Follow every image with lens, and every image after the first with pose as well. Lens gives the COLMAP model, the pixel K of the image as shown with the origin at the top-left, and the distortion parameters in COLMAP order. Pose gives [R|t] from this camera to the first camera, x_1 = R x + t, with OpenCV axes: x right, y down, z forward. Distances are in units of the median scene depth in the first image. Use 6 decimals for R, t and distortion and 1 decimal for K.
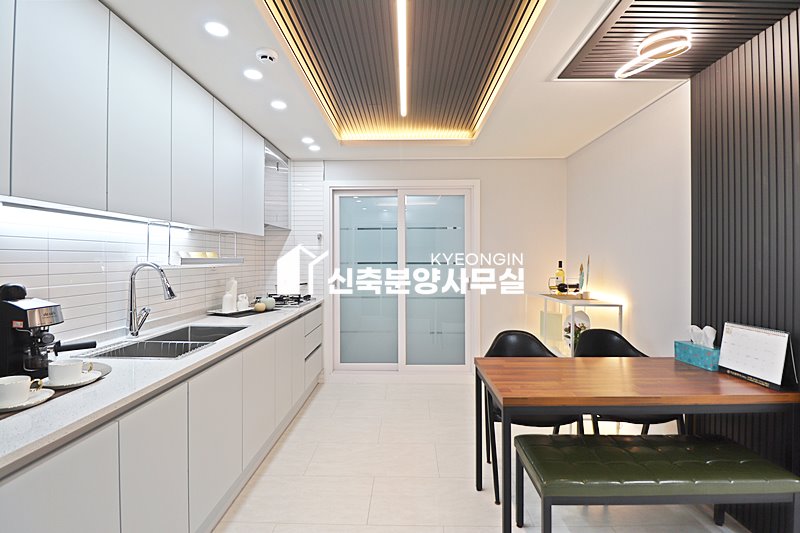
lens RADIAL K [[369.4, 0, 400.5], [0, 369.4, 259.0], [0, 0, 1]] dist [0.001346, -0.013866]
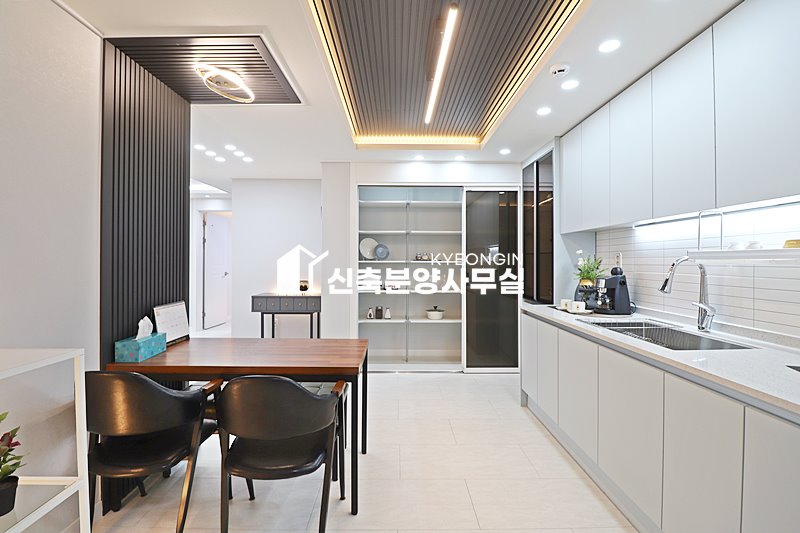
lens RADIAL K [[369.4, 0, 400.5], [0, 369.4, 259.0], [0, 0, 1]] dist [0.001346, -0.013866]
pose [[-0.999536, -0.002908, -0.030328, 0.128939], [-0.002759, 0.999984, -0.004972, 0.020592], [0.030342, -0.004886, -0.999528, 1.849070]]
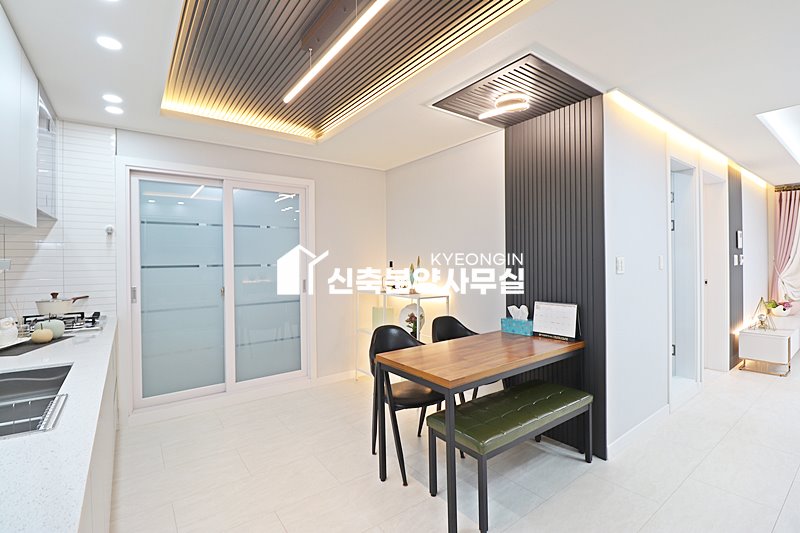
lens RADIAL K [[369.4, 0, 400.5], [0, 369.4, 259.0], [0, 0, 1]] dist [0.001346, -0.013866]
pose [[0.791734, -0.005558, 0.610841, -0.376703], [0.008473, 0.999962, -0.001883, 0.000810], [-0.610808, 0.006666, 0.791751, 0.133564]]
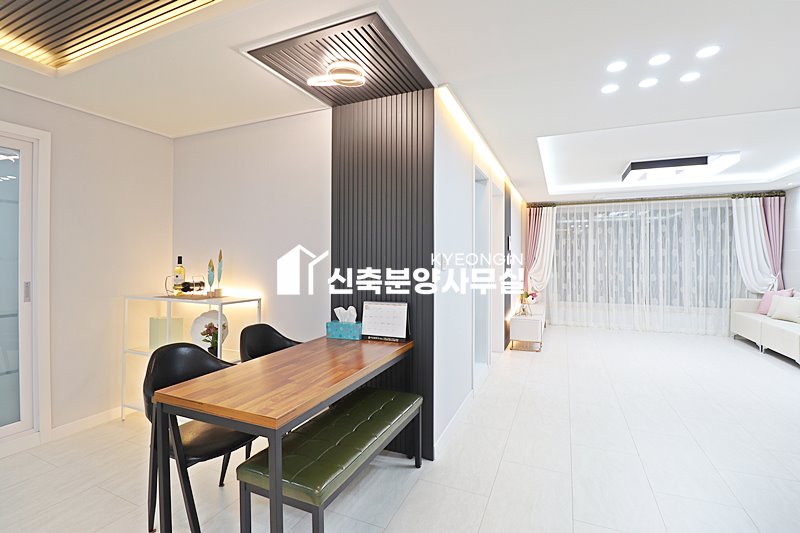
lens RADIAL K [[369.4, 0, 400.5], [0, 369.4, 259.0], [0, 0, 1]] dist [0.001346, -0.013866]
pose [[0.385009, 0.001190, 0.922912, -0.261306], [-0.004717, 0.999989, 0.000678, 0.013597], [-0.922901, -0.004614, 0.385011, 0.304644]]
